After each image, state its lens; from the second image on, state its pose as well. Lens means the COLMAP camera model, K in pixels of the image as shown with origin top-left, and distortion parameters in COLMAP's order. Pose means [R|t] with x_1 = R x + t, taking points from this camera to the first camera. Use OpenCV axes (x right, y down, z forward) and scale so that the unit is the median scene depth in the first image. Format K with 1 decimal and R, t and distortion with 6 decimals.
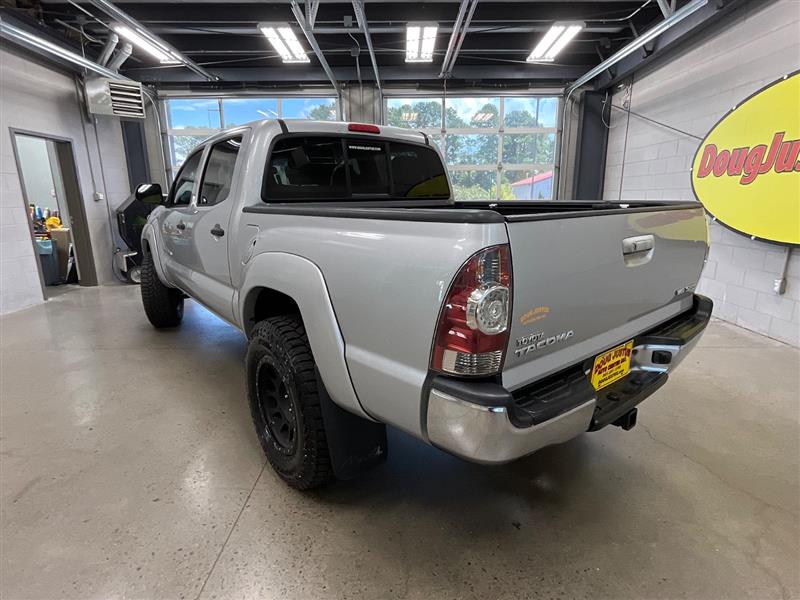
lens RADIAL K [[427.2, 0, 400.8], [0, 427.2, 298.1], [0, 0, 1]] dist [-0.001339, 0.004103]
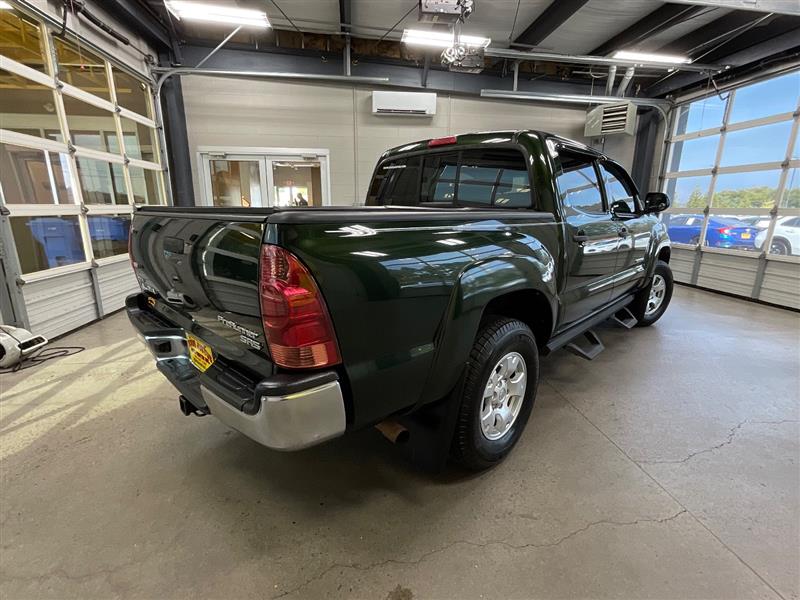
lens RADIAL K [[384.2, 0, 404.0], [0, 384.2, 299.5], [0, 0, 1]] dist [0.006523, -0.001569]
pose [[0.133381, 0.238265, -0.961998, 0.456947], [-0.232673, 0.951069, 0.203298, -0.084337], [0.963365, 0.196715, 0.182292, 0.390071]]
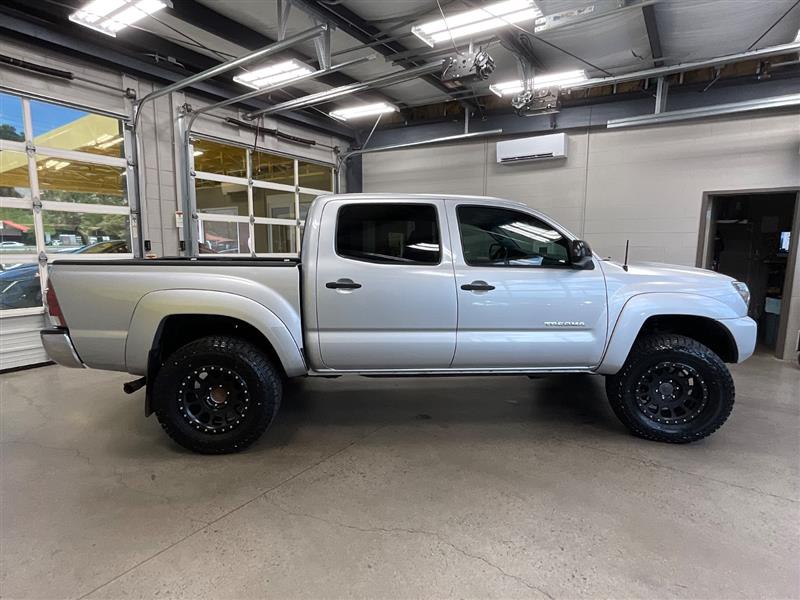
lens RADIAL K [[427.2, 0, 402.8], [0, 427.2, 303.5], [0, 0, 1]] dist [-0.001339, 0.004103]
pose [[-0.560964, 0.108284, -0.820727, 0.437784], [-0.196777, 0.945552, 0.259249, -0.243799], [0.804113, 0.306930, -0.509113, 0.959736]]
